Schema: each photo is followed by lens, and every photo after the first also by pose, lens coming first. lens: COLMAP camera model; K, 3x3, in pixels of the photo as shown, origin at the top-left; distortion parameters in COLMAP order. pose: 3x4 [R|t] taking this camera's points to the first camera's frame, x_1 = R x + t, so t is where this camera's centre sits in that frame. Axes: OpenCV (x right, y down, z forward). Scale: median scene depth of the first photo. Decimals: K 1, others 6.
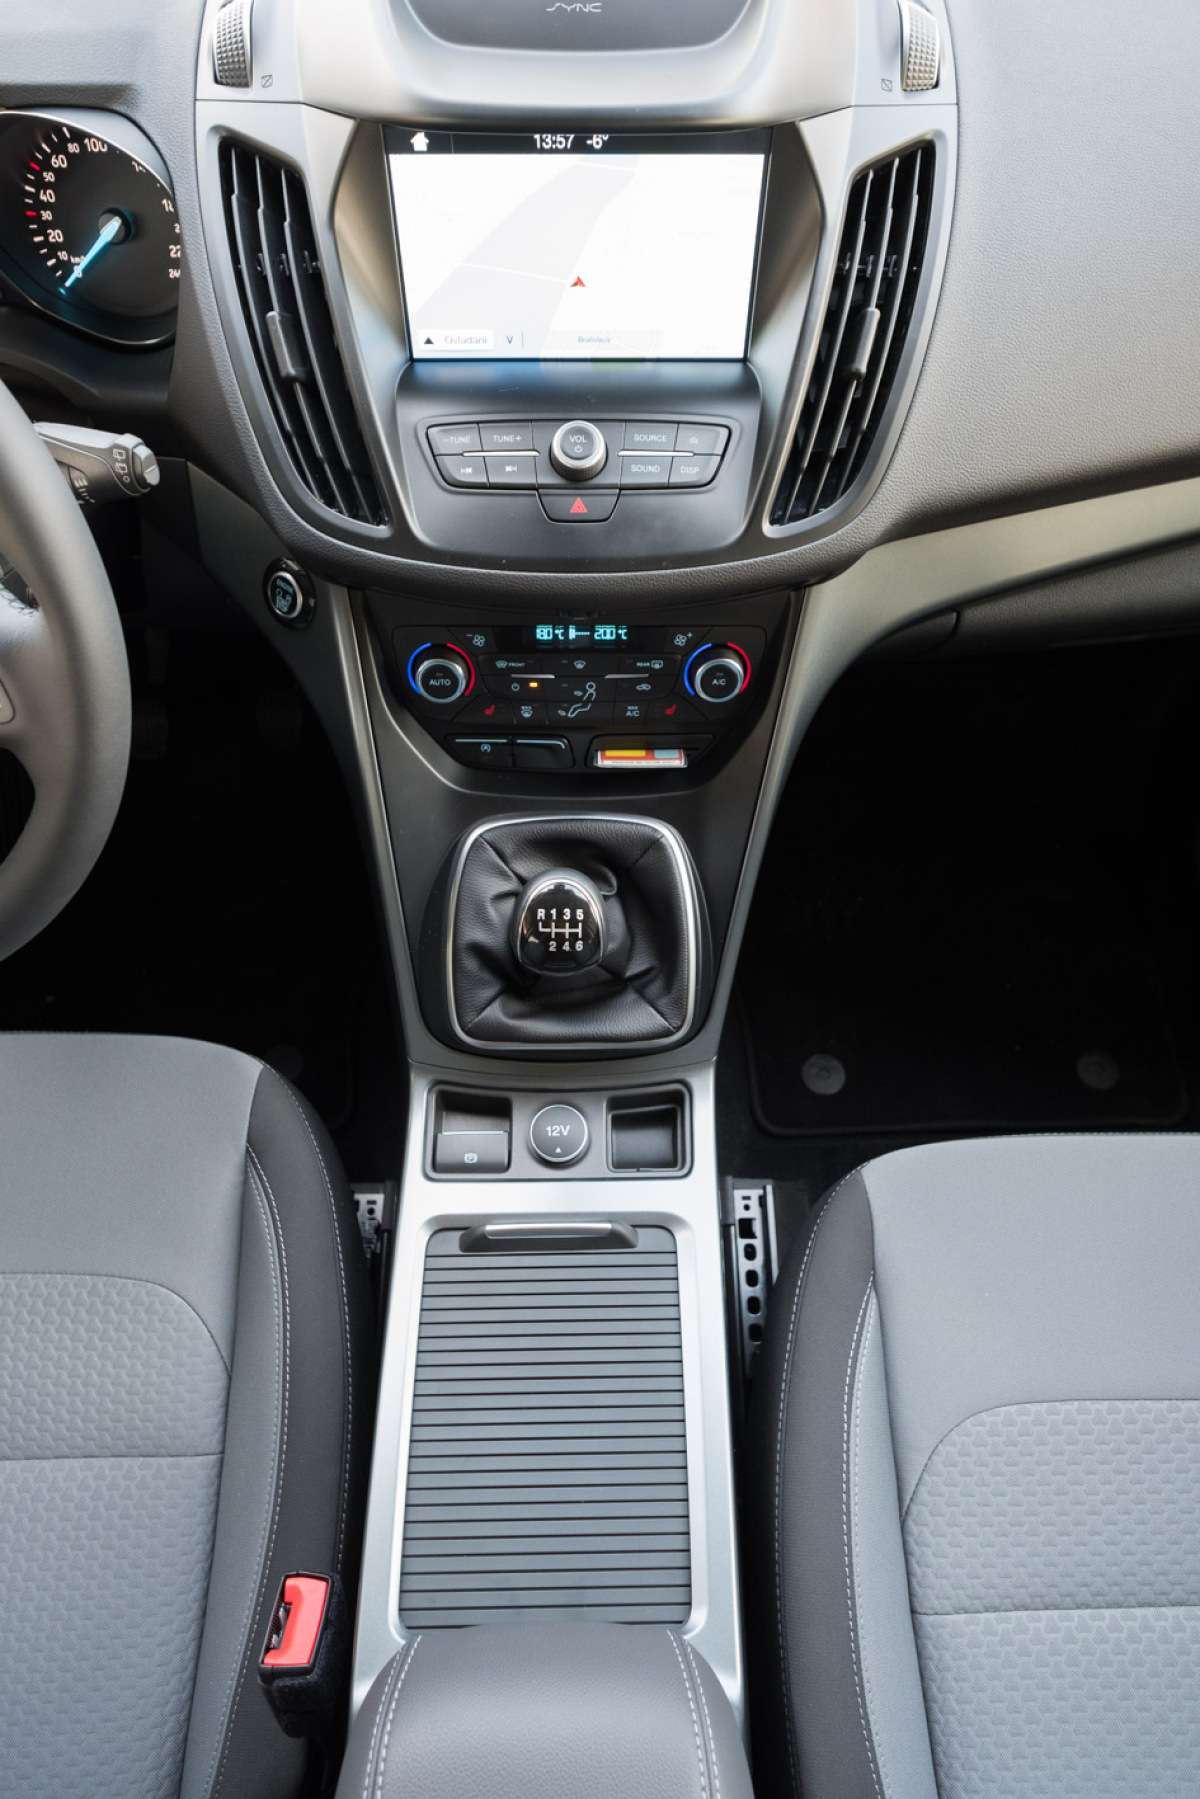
lens RADIAL K [[1121.4, 0, 595.5], [0, 1121.4, 906.1], [0, 0, 1]] dist [-0.007448, 0.003686]
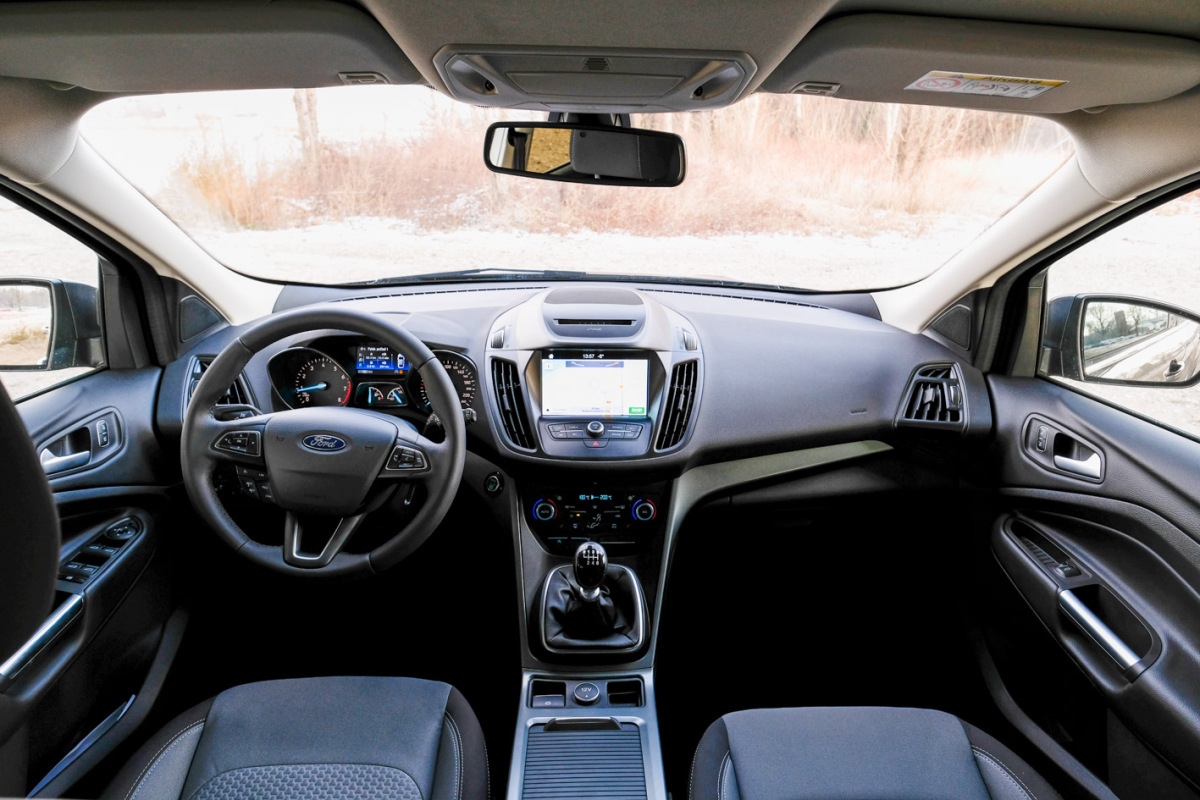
lens RADIAL K [[748.0, 0, 600.0], [0, 748.0, 400.0], [0, 0, 1]] dist [-0.007448, 0.003686]
pose [[0.999802, 0.000368, 0.019886, -0.040830], [0.012614, 0.761296, -0.648282, 0.839154], [-0.015378, 0.648405, 0.761141, -0.630699]]
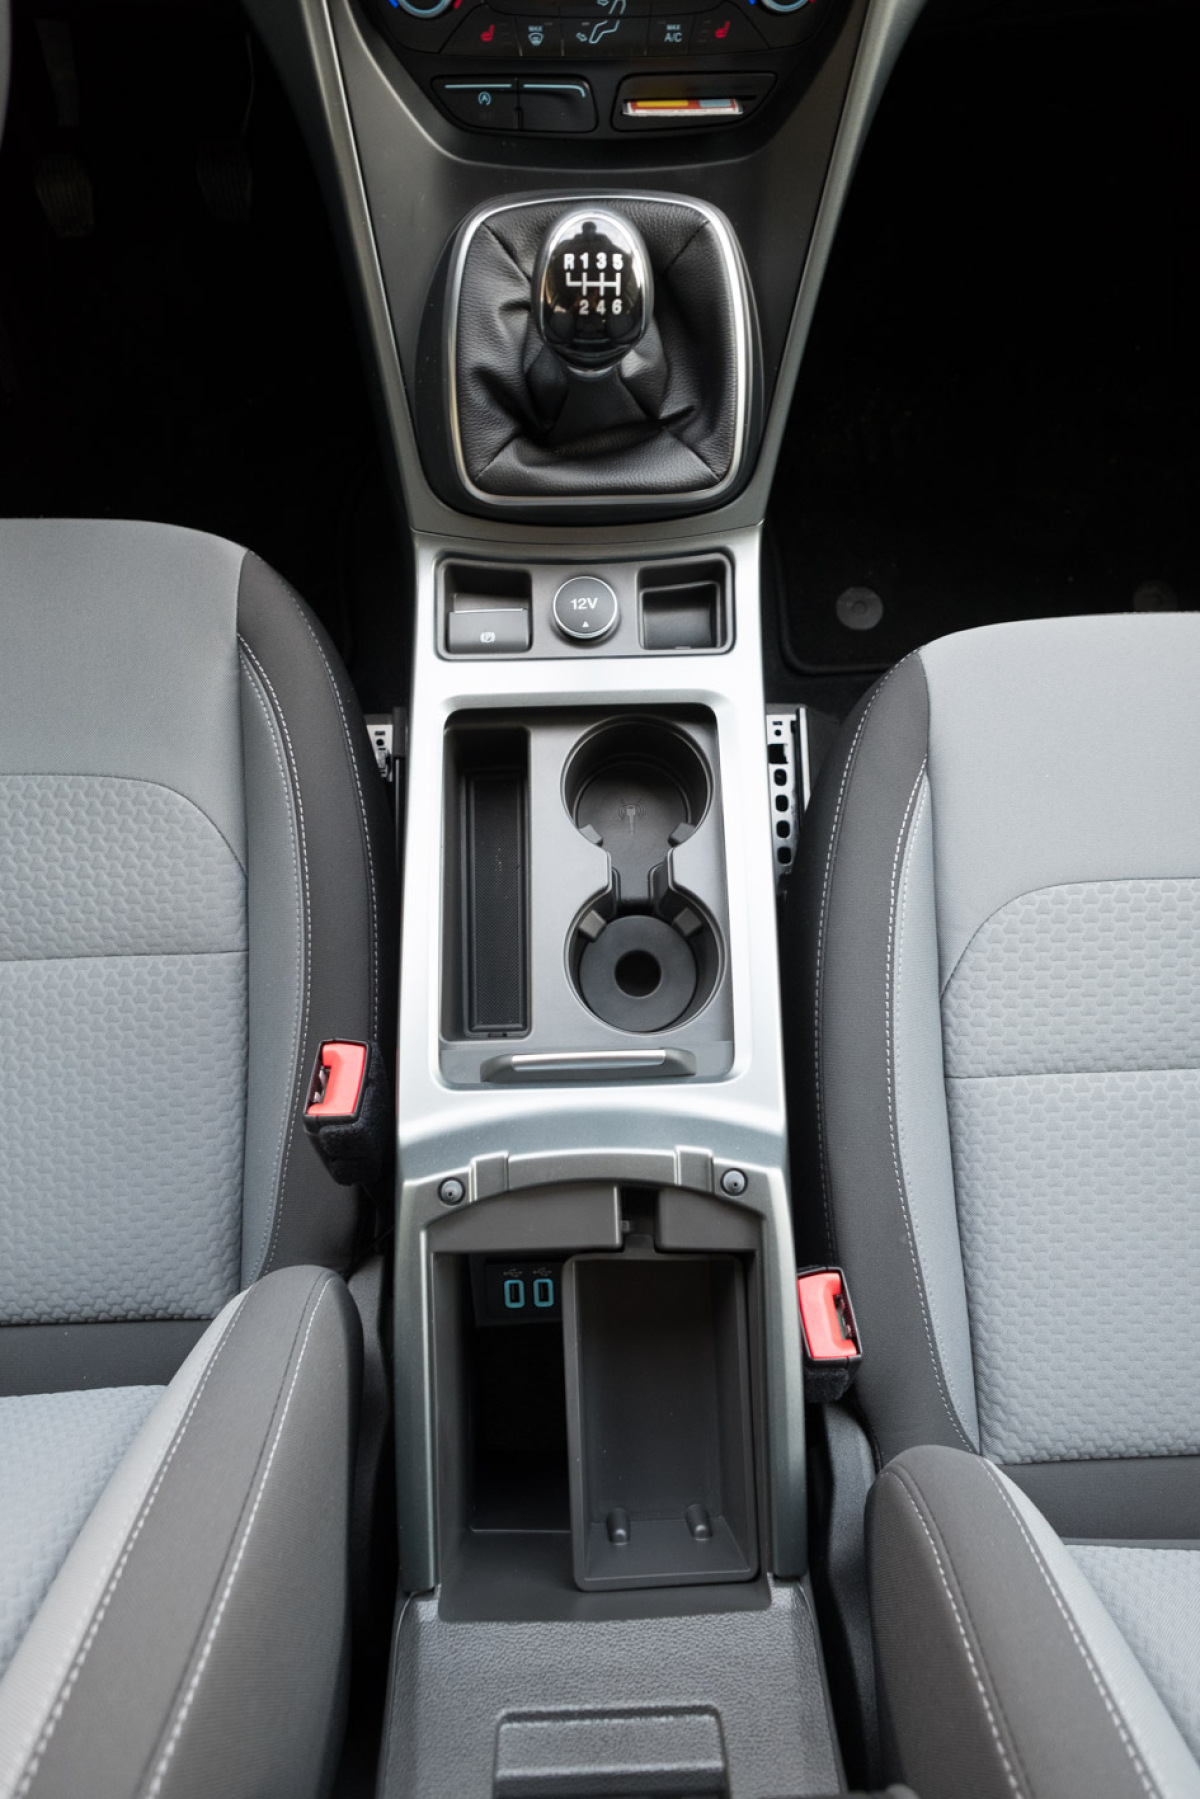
lens RADIAL K [[1121.4, 0, 595.5], [0, 1121.4, 906.1], [0, 0, 1]] dist [-0.007448, 0.003686]
pose [[0.999888, -0.014963, 0.000173, -0.032141], [0.014164, 0.950085, 0.311671, 0.170613], [-0.004828, -0.311633, 0.950190, 0.089863]]
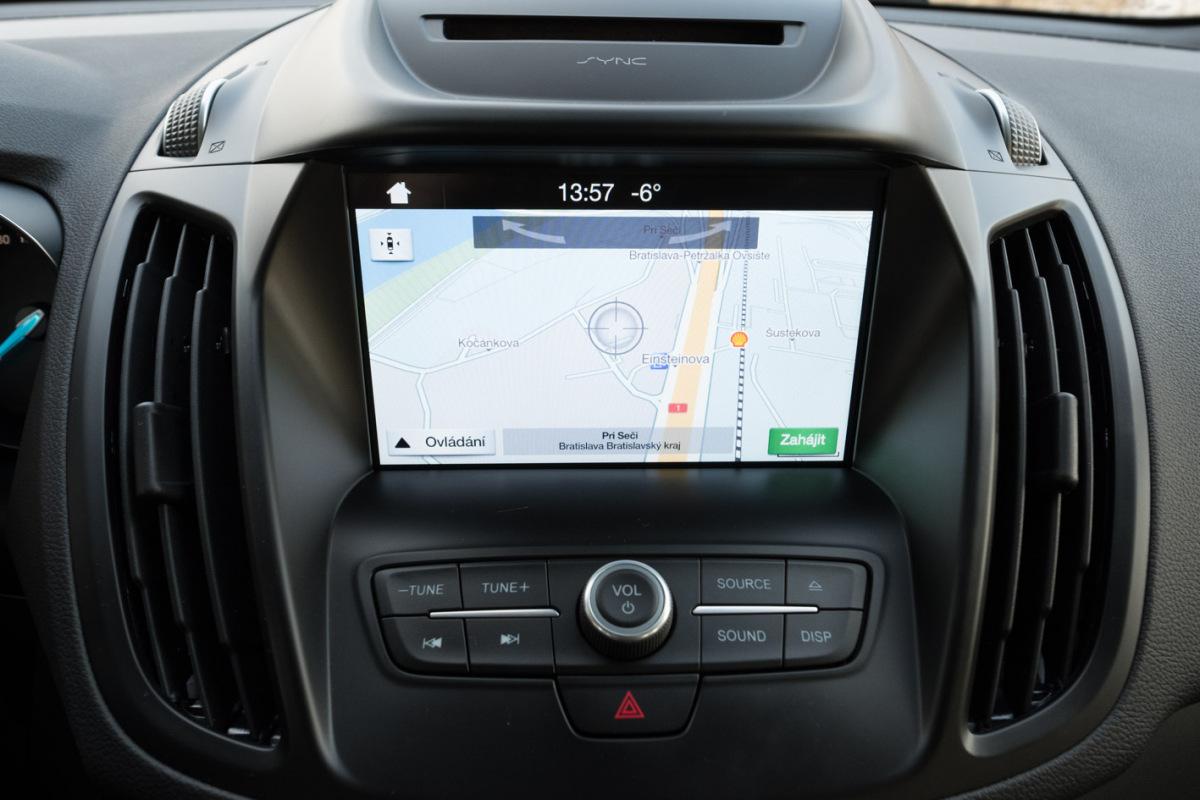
lens RADIAL K [[822.0, 0, 600.0], [0, 822.0, 400.0], [0, 0, 1]] dist [-0.000244, 0.001716]
pose [[0.999796, -0.005491, 0.019459, -0.033565], [0.014540, 0.864007, -0.503270, -0.258867], [-0.014049, 0.503450, 0.863910, 0.522749]]
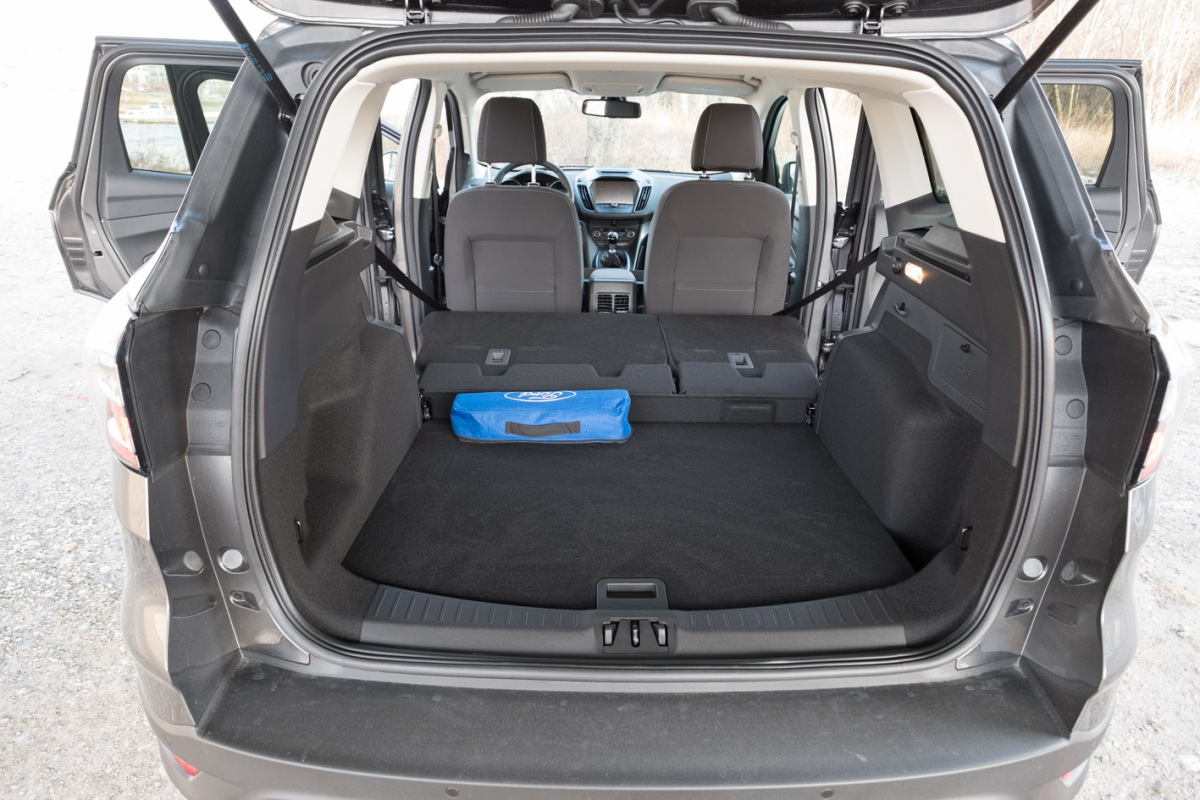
lens RADIAL K [[729.7, 0, 602.7], [0, 729.7, 404.0], [0, 0, 1]] dist [-0.004054, 0.000453]
pose [[0.999903, 0.010796, -0.008847, -0.037313], [-0.013950, 0.793883, -0.607911, 4.235147], [0.000461, 0.607975, 0.793956, -2.603834]]
